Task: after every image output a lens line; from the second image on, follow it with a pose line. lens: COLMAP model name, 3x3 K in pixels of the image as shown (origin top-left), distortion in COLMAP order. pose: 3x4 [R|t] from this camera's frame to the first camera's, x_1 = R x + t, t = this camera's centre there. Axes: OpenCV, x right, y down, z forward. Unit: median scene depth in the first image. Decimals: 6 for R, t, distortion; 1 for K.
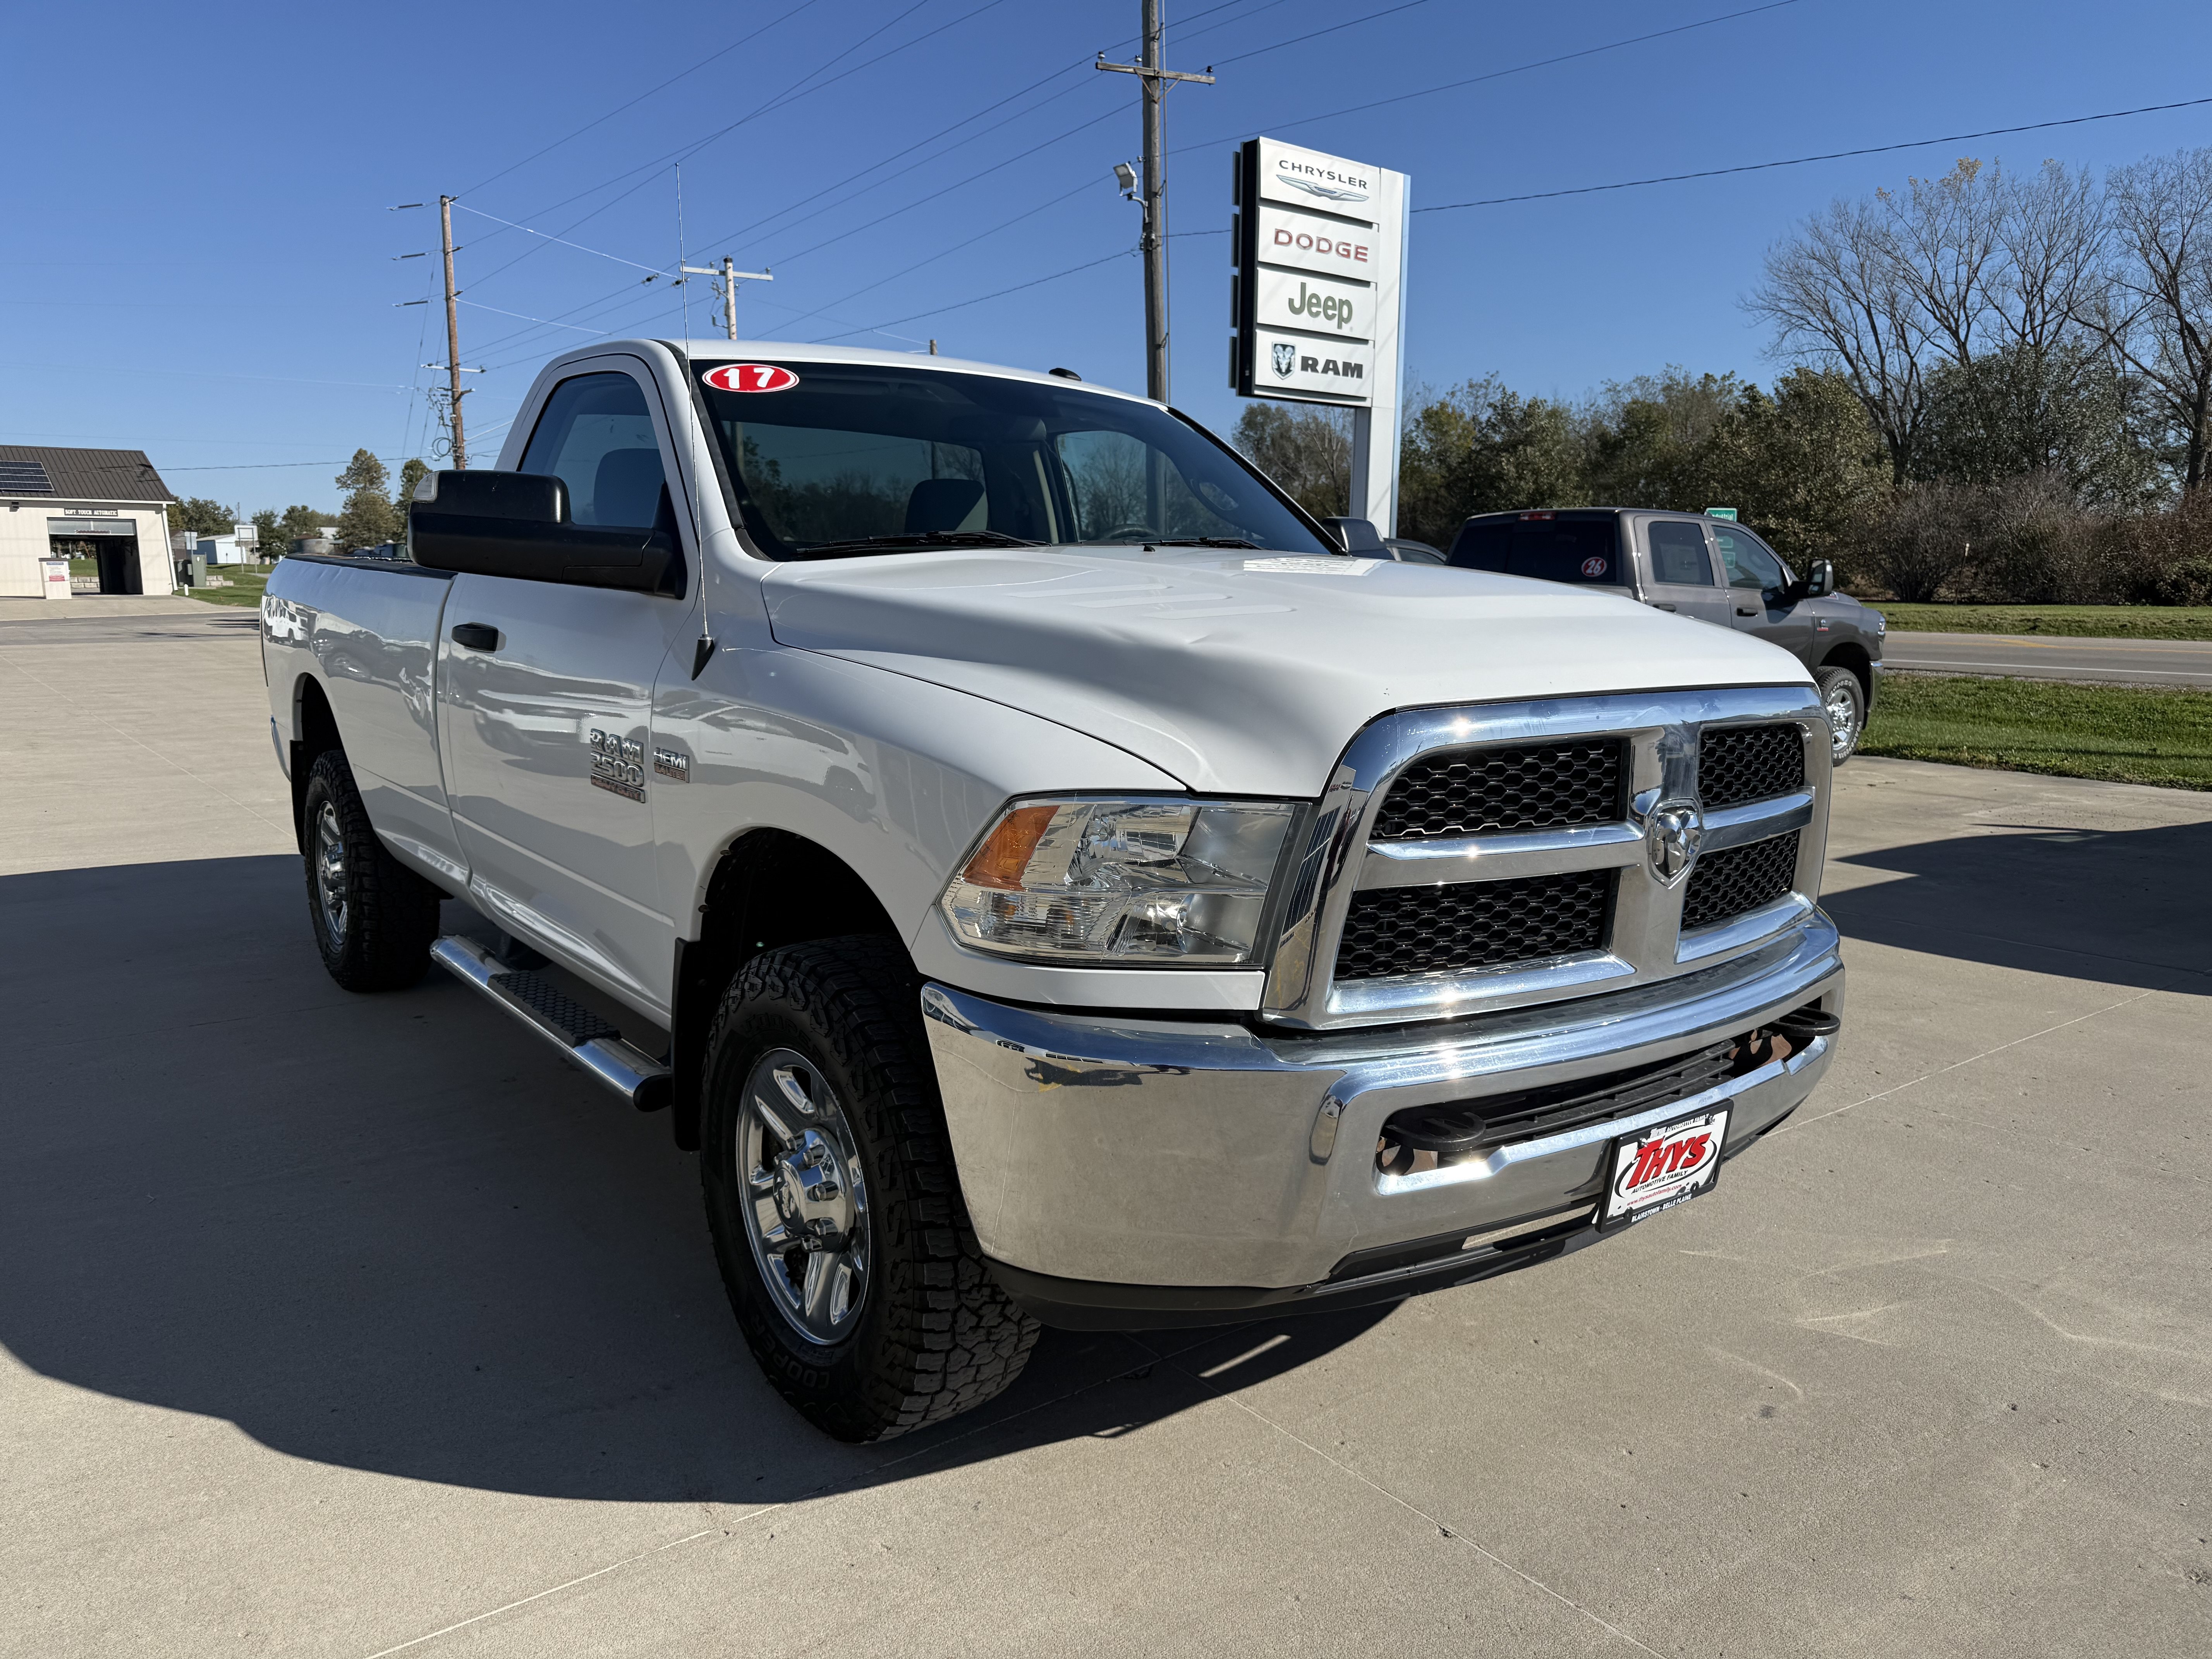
lens RADIAL K [[1567.3, 0, 1098.1], [0, 1567.3, 872.1], [0, 0, 1]] dist [0.023292, -0.030298]
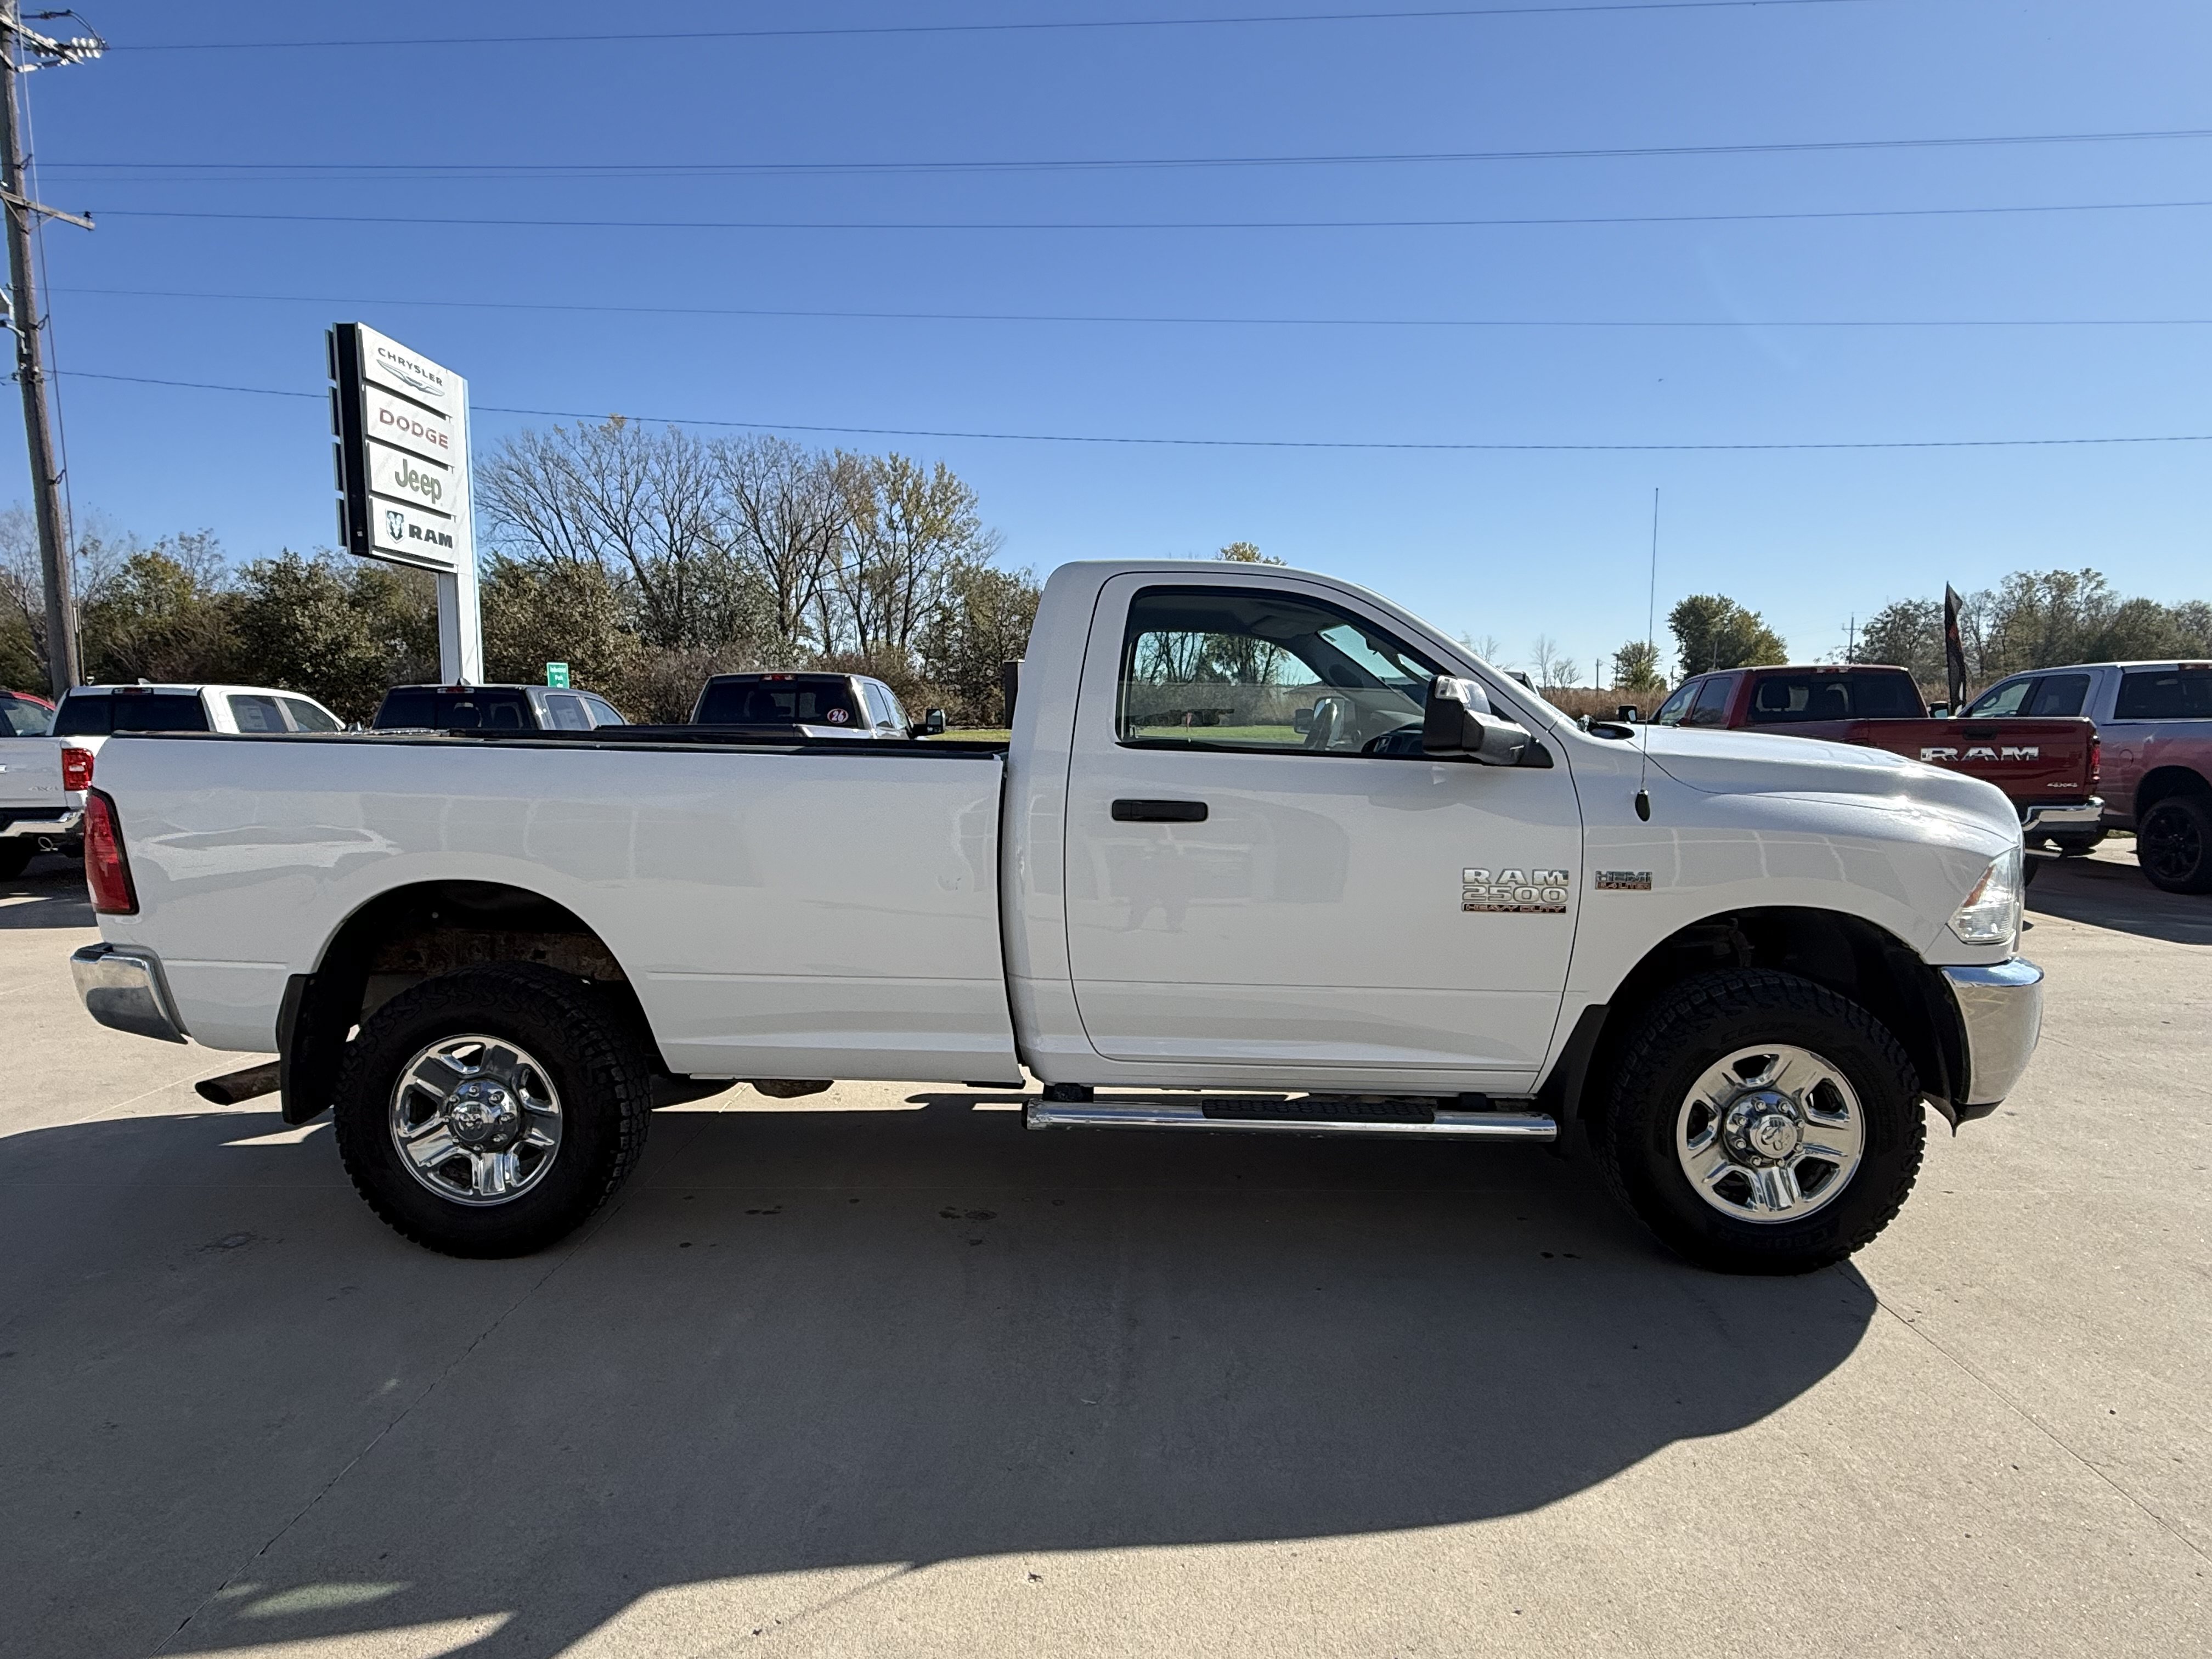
lens RADIAL K [[1248.6, 0, 1095.1], [0, 1248.6, 822.6], [0, 0, 1]] dist [0.008828, 0.001457]
pose [[0.641724, -0.076781, 0.763083, -0.235827], [0.150885, 0.988170, -0.027460, -0.025998], [-0.751947, 0.132759, 0.645717, 0.100258]]
